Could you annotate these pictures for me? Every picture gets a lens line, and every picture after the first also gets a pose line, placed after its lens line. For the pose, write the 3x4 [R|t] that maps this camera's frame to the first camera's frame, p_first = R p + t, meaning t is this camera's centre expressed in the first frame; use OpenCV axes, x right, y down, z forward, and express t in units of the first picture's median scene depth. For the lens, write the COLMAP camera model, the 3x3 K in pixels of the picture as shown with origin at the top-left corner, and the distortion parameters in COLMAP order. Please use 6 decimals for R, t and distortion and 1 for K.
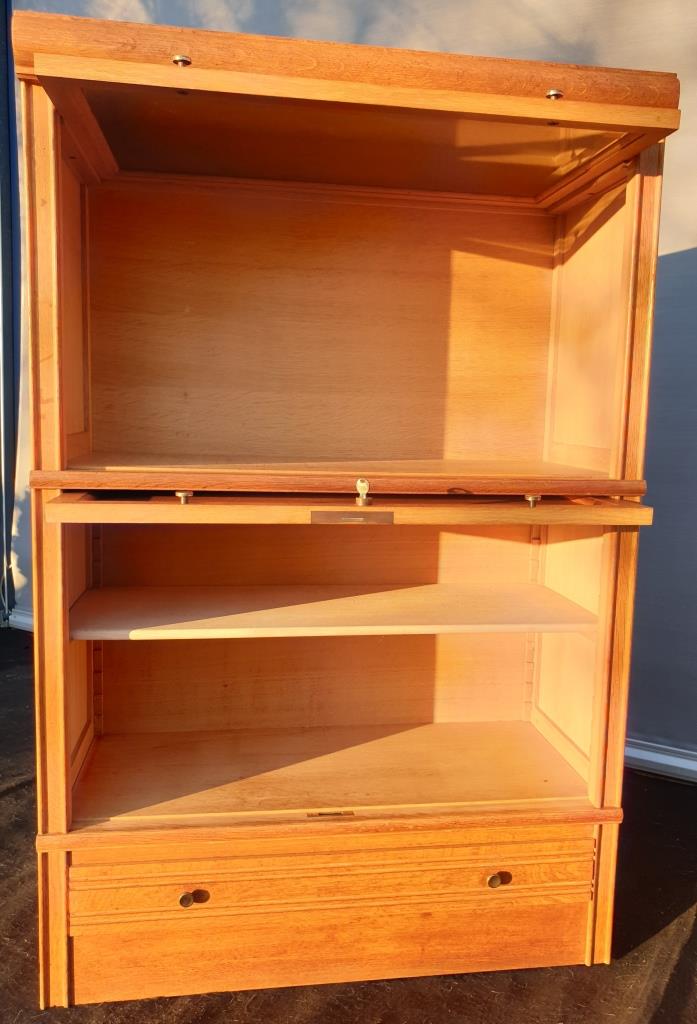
lens RADIAL K [[850.1, 0, 354.4], [0, 850.1, 513.0], [0, 0, 1]] dist [-0.008988, 0.010158]
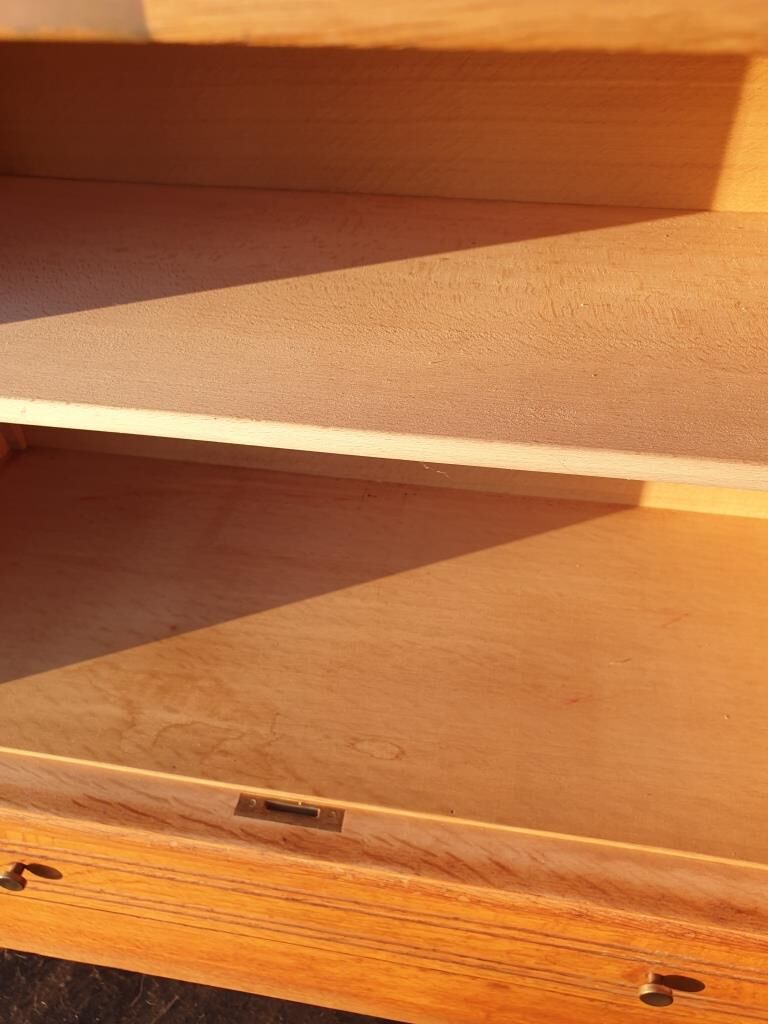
lens RADIAL K [[813.7, 0, 384.0], [0, 813.7, 512.0], [0, 0, 1]] dist [-0.001695, -0.002104]
pose [[0.951960, 0.170205, -0.254565, 0.094989], [-0.008185, 0.845150, 0.534467, 0.006113], [0.306114, -0.506708, 0.805941, 0.750982]]
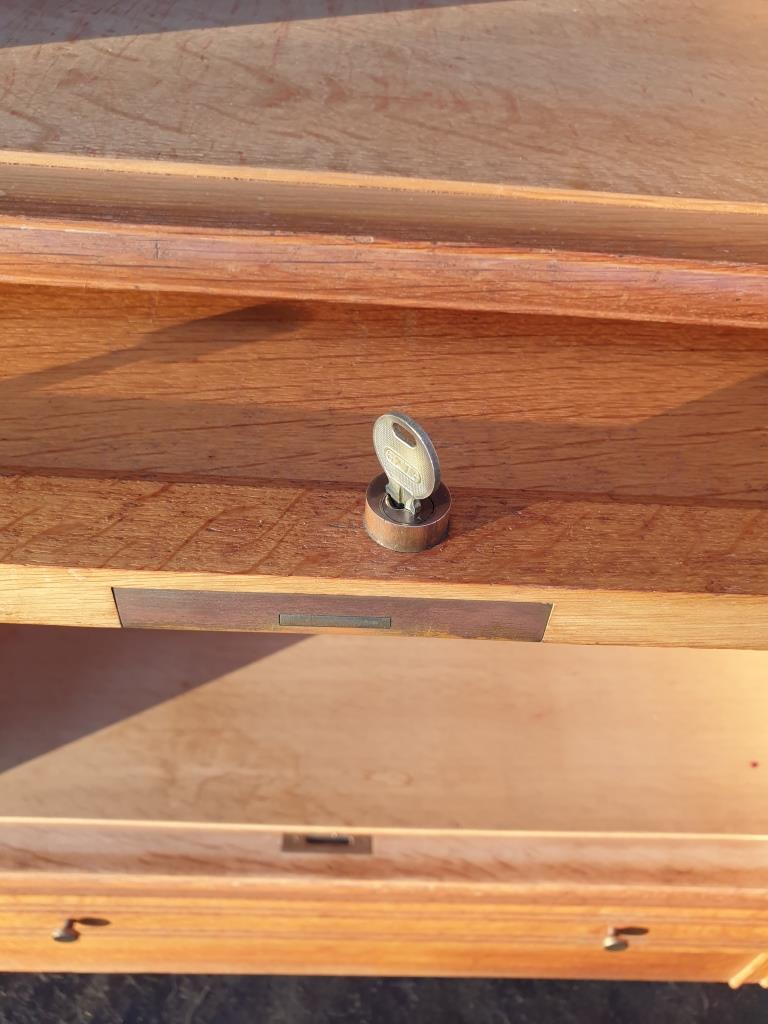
lens RADIAL K [[813.7, 0, 384.0], [0, 813.7, 512.0], [0, 0, 1]] dist [-0.001695, -0.002104]
pose [[0.990020, 0.121556, -0.071305, 0.016643], [-0.052947, 0.789738, 0.611155, -0.107322], [0.130602, -0.601280, 0.788293, 0.726625]]
